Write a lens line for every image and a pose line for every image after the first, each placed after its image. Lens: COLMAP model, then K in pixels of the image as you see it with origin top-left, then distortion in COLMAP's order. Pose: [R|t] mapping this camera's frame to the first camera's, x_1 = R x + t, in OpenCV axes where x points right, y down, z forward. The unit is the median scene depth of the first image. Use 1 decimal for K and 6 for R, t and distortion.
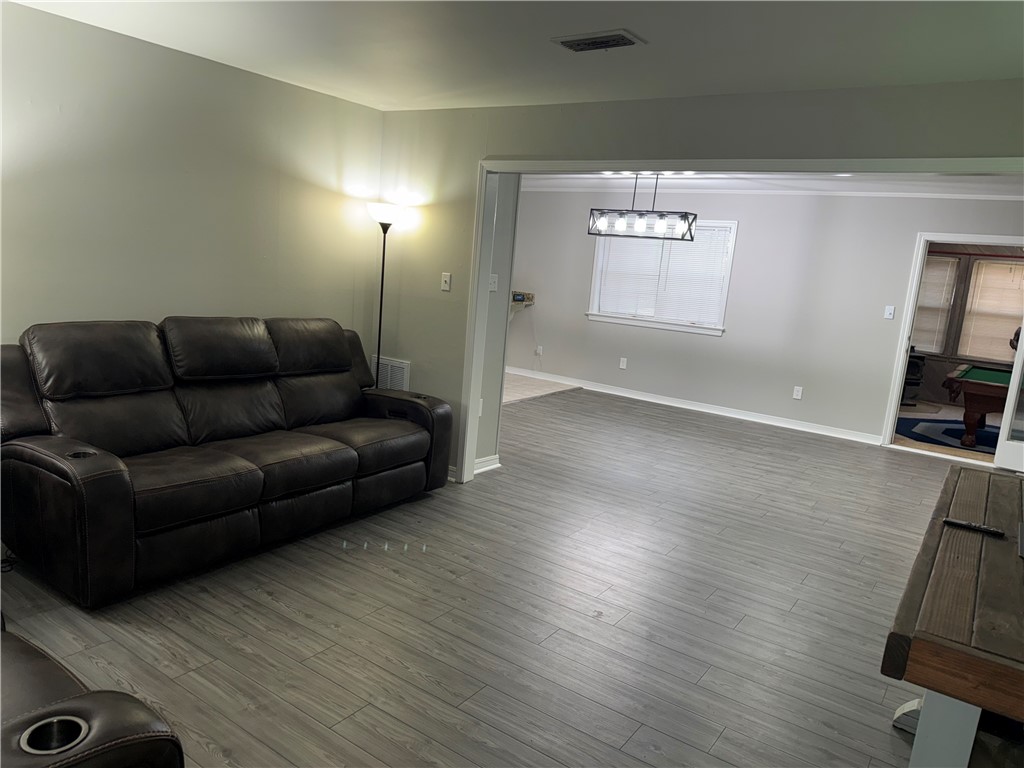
lens RADIAL K [[728.3, 0, 514.0], [0, 728.3, 398.6], [0, 0, 1]] dist [0.046570, -0.093931]
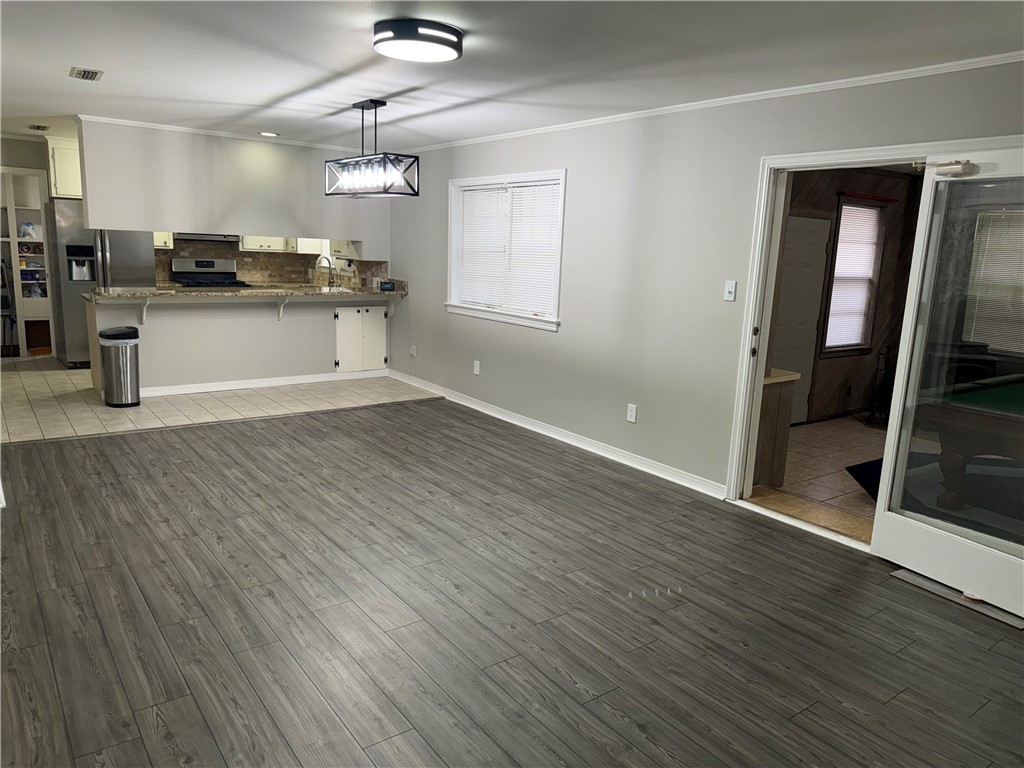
lens RADIAL K [[728.3, 0, 514.0], [0, 728.3, 398.6], [0, 0, 1]] dist [0.046570, -0.093931]
pose [[0.947662, 0.018984, -0.318712, 0.476467], [-0.018604, 0.999818, 0.004237, -0.021178], [0.318734, 0.001914, 0.947842, 0.305145]]
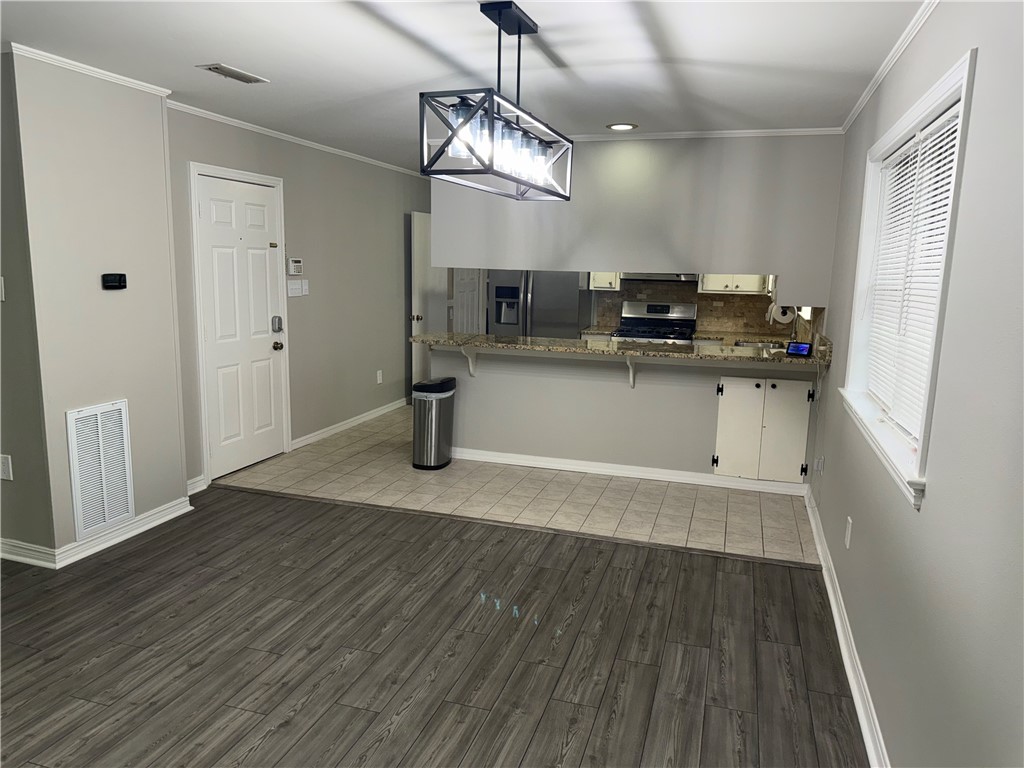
lens RADIAL K [[711.5, 0, 506.8], [0, 711.5, 382.8], [0, 0, 1]] dist [0.051422, -0.085093]
pose [[0.284254, 0.074211, -0.955873, 0.483526], [-0.170739, 0.984981, 0.025697, -0.111394], [0.943423, 0.155901, 0.292655, 0.784831]]
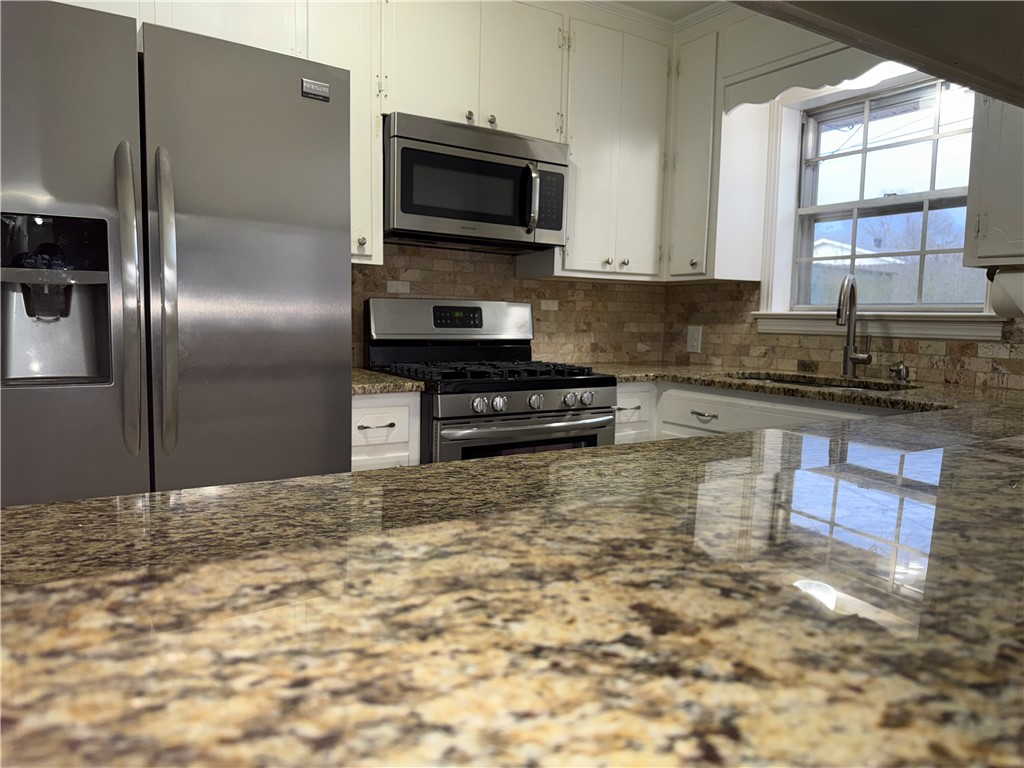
lens RADIAL K [[711.5, 0, 506.8], [0, 711.5, 382.8], [0, 0, 1]] dist [0.051422, -0.085093]
pose [[0.921236, -0.037448, -0.387197, -0.171740], [-0.008342, 0.993225, -0.115910, -0.138176], [0.388915, 0.110010, 0.914682, 0.899348]]
